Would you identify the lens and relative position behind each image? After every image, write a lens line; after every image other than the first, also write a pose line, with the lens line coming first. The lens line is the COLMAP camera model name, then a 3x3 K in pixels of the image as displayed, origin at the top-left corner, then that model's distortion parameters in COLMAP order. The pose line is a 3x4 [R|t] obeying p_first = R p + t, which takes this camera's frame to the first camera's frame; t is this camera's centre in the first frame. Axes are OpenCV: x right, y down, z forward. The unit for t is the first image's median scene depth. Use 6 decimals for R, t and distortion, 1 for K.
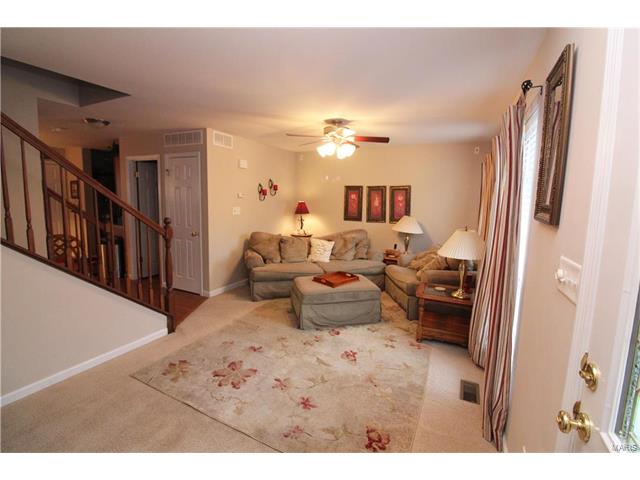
lens RADIAL K [[301.0, 0, 319.0], [0, 301.0, 234.9], [0, 0, 1]] dist [-0.002646, -0.001089]
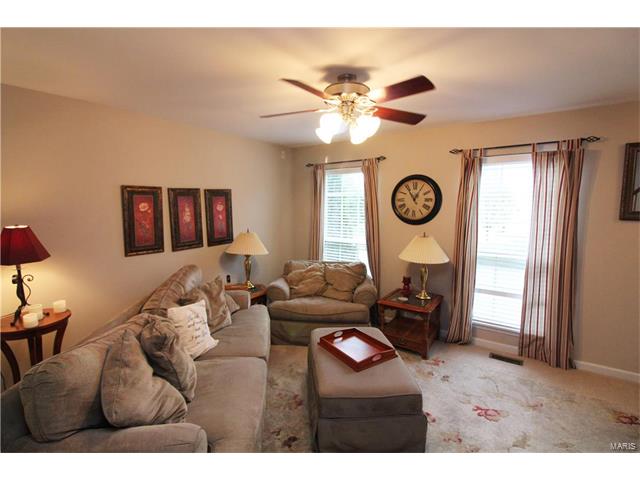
lens RADIAL K [[301.0, 0, 319.0], [0, 301.0, 234.9], [0, 0, 1]] dist [-0.002646, -0.001089]
pose [[0.155562, -0.122788, 0.980165, -0.351773], [0.123949, 0.986829, 0.103951, -0.100405], [-0.980019, 0.105320, 0.168733, 0.651239]]
